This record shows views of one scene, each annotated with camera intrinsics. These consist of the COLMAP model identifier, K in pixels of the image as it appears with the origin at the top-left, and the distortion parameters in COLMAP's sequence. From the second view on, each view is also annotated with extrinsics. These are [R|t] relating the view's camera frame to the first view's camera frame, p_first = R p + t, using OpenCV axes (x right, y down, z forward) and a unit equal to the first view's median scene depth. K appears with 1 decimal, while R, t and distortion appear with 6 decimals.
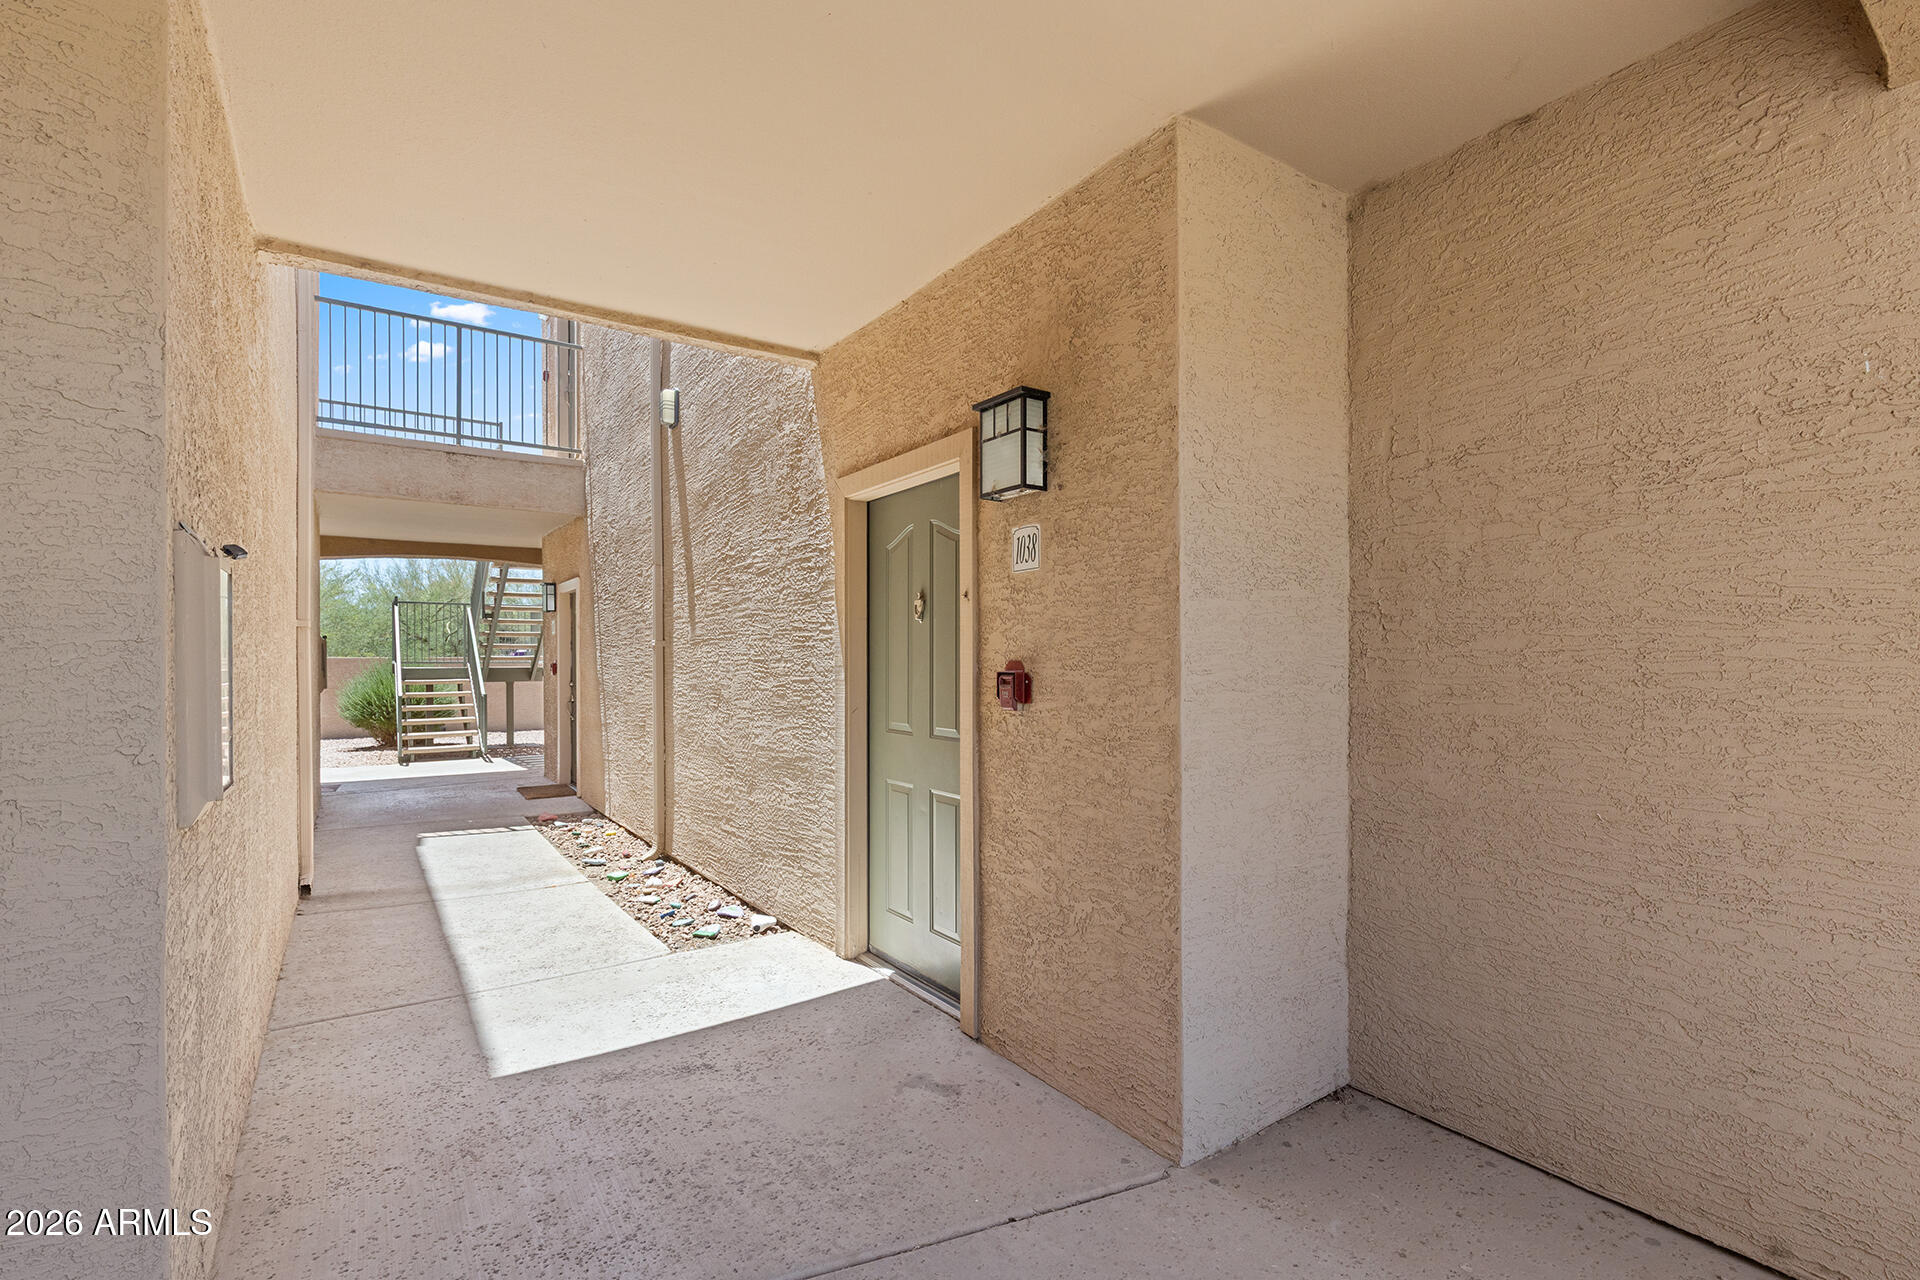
lens RADIAL K [[860.9, 0, 953.5], [0, 860.9, 656.0], [0, 0, 1]] dist [0.000903, 0.000236]
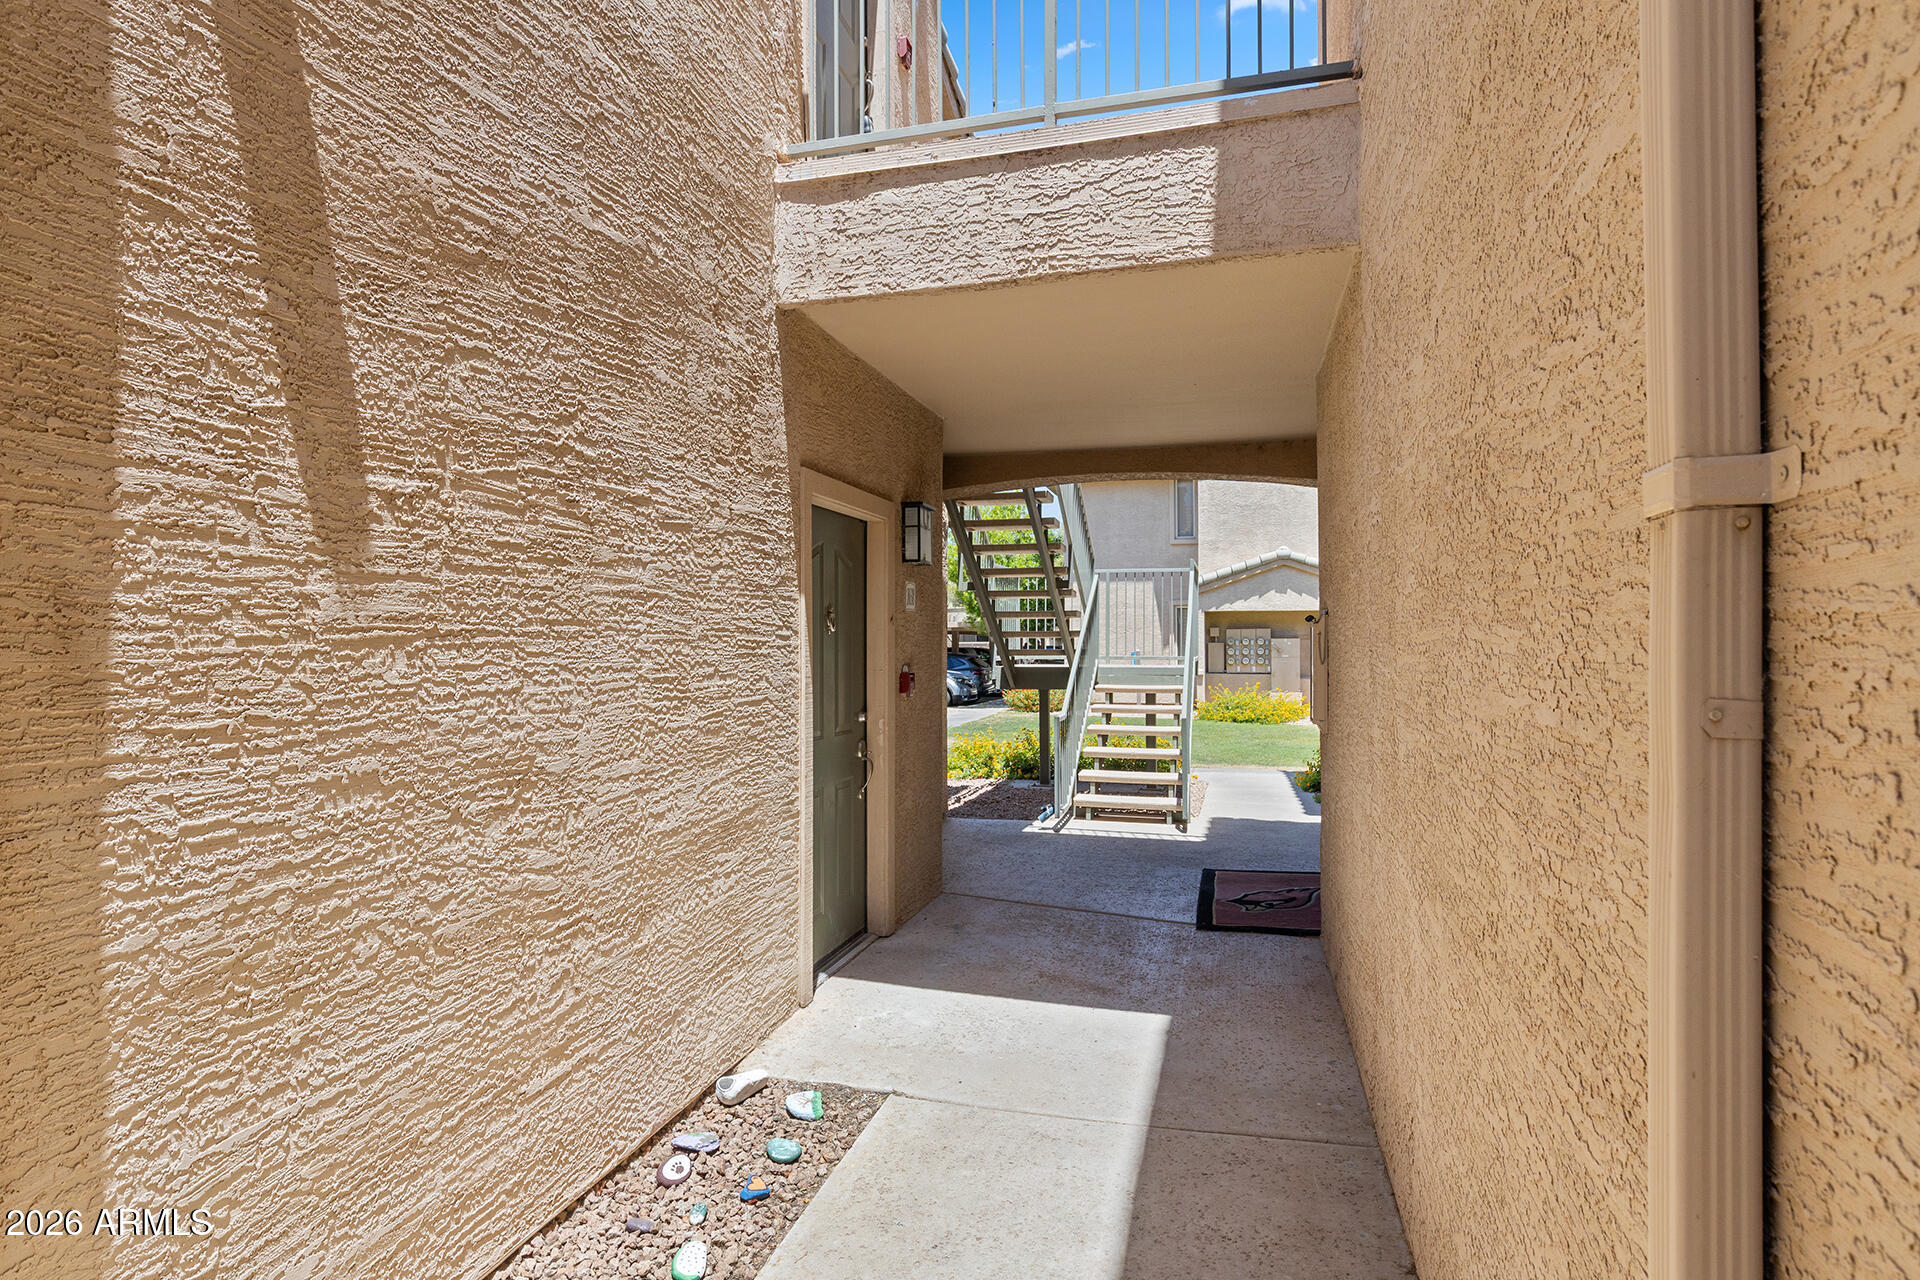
lens RADIAL K [[1049.2, 0, 954.6], [0, 1049.2, 639.4], [0, 0, 1]] dist [0.001259, 0.000034]
pose [[-0.642576, 0.012004, 0.766128, -0.967918], [0.004738, 0.999920, -0.011693, -0.012980], [-0.766207, -0.003884, -0.642582, 1.439018]]
